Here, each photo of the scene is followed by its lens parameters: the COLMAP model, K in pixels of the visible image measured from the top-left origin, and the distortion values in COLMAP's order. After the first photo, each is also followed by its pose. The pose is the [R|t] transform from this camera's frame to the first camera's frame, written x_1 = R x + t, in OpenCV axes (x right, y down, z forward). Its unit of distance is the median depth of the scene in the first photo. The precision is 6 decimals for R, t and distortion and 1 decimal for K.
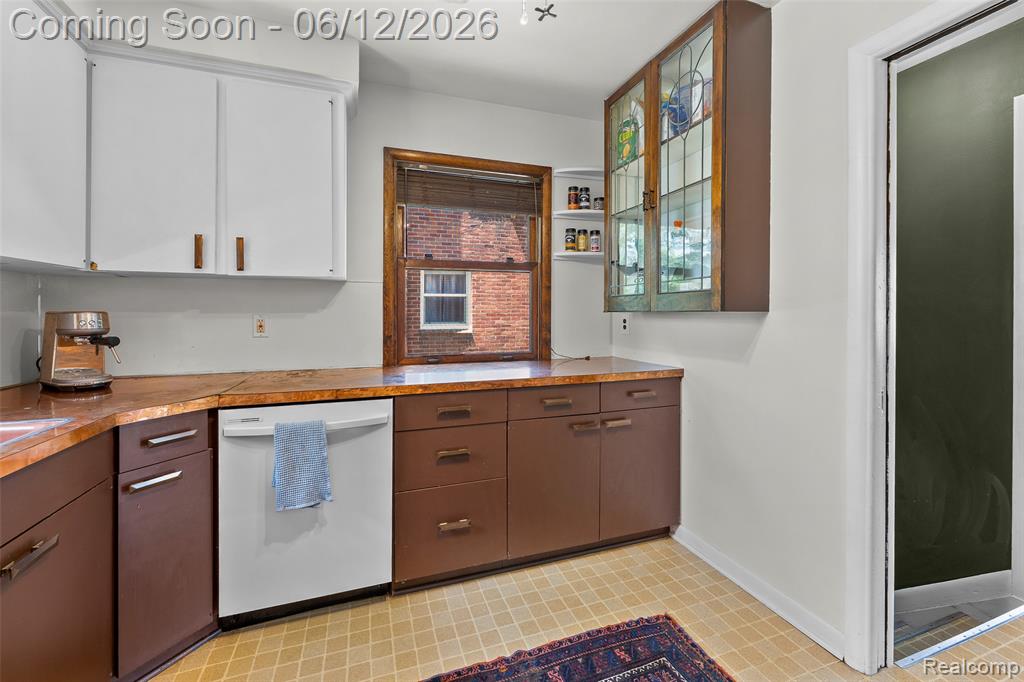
lens RADIAL K [[412.8, 0, 499.3], [0, 412.8, 313.1], [0, 0, 1]] dist [-0.001634, -0.000316]
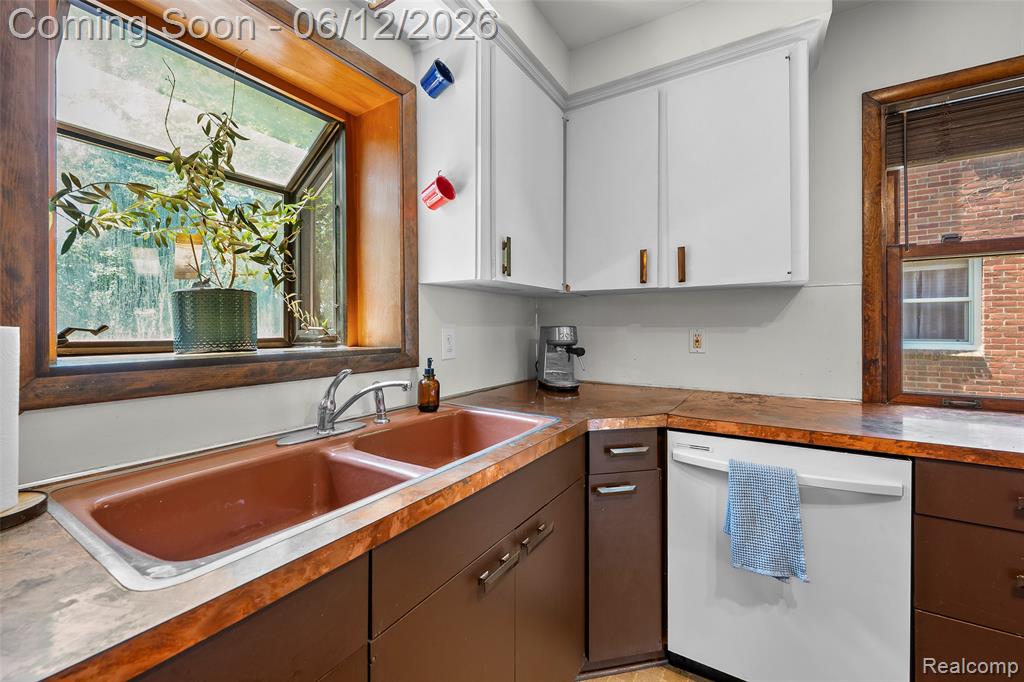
lens RADIAL K [[412.8, 0, 509.8], [0, 412.8, 328.7], [0, 0, 1]] dist [-0.001634, -0.000316]
pose [[0.626352, 0.003627, -0.779532, -0.149757], [0.001554, 0.999981, 0.005901, -0.003316], [0.779539, -0.004908, 0.626334, 0.111891]]
